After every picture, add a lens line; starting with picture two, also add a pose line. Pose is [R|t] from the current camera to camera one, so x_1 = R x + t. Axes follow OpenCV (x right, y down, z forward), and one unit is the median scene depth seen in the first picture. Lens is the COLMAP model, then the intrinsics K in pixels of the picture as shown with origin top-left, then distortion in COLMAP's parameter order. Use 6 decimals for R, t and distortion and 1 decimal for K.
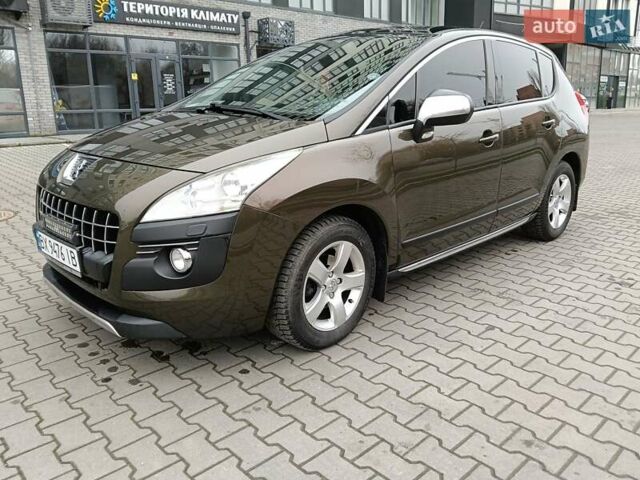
lens RADIAL K [[519.2, 0, 320.0], [0, 519.2, 240.0], [0, 0, 1]] dist [0.088460, -0.189360]
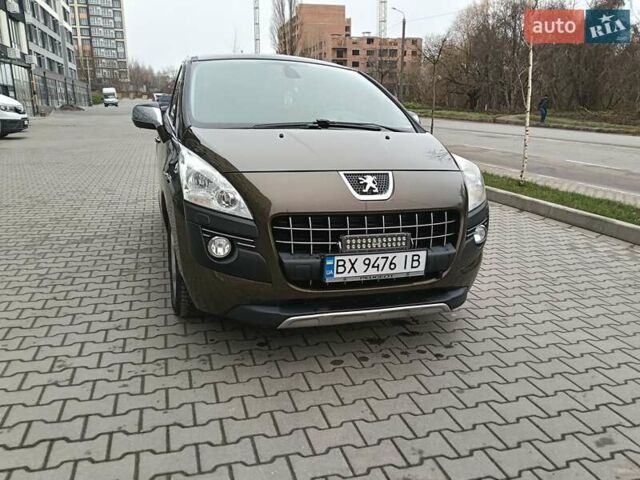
lens RADIAL K [[519.2, 0, 320.0], [0, 519.2, 240.0], [0, 0, 1]] dist [0.088460, -0.189360]
pose [[0.452655, -0.202669, 0.868348, -0.192322], [0.215652, 0.969801, 0.113931, -0.022573], [-0.865215, 0.135689, 0.482692, 0.081037]]
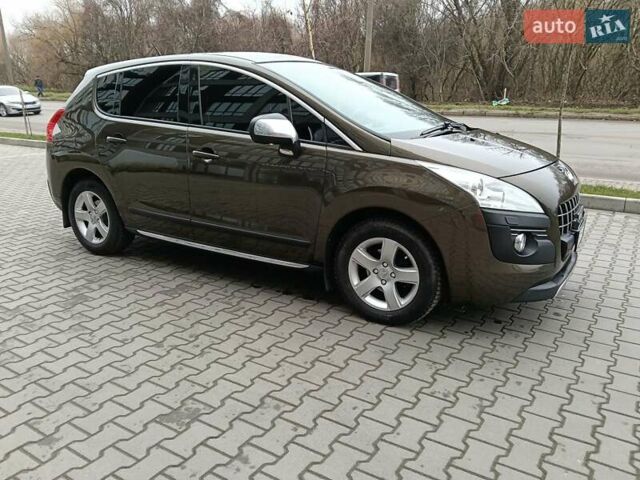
lens RADIAL K [[519.2, 0, 320.0], [0, 519.2, 240.0], [0, 0, 1]] dist [0.088460, -0.189360]
pose [[-0.239672, -0.259036, 0.935659, -0.217833], [0.263610, 0.910179, 0.319507, -0.077174], [-0.934380, 0.323226, -0.149860, 0.248655]]
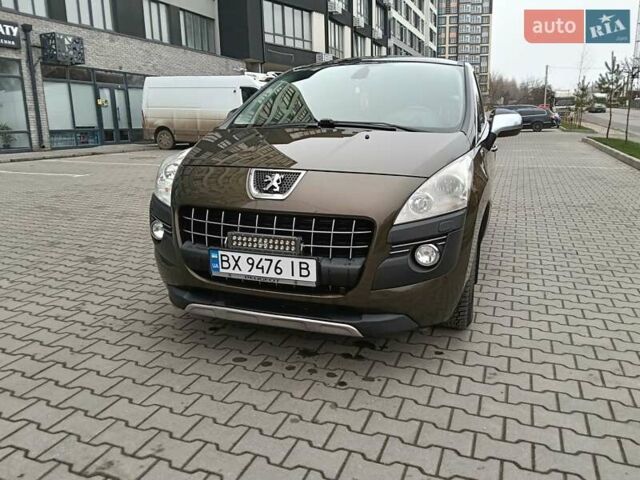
lens RADIAL K [[522.1, 0, 320.0], [0, 522.1, 240.0], [0, 0, 1]] dist [0.035163, -0.059816]
pose [[0.898773, -0.095670, 0.427848, -0.110351], [0.113748, 0.993367, -0.016825, -0.000082], [-0.423400, 0.063789, 0.903694, 0.009478]]
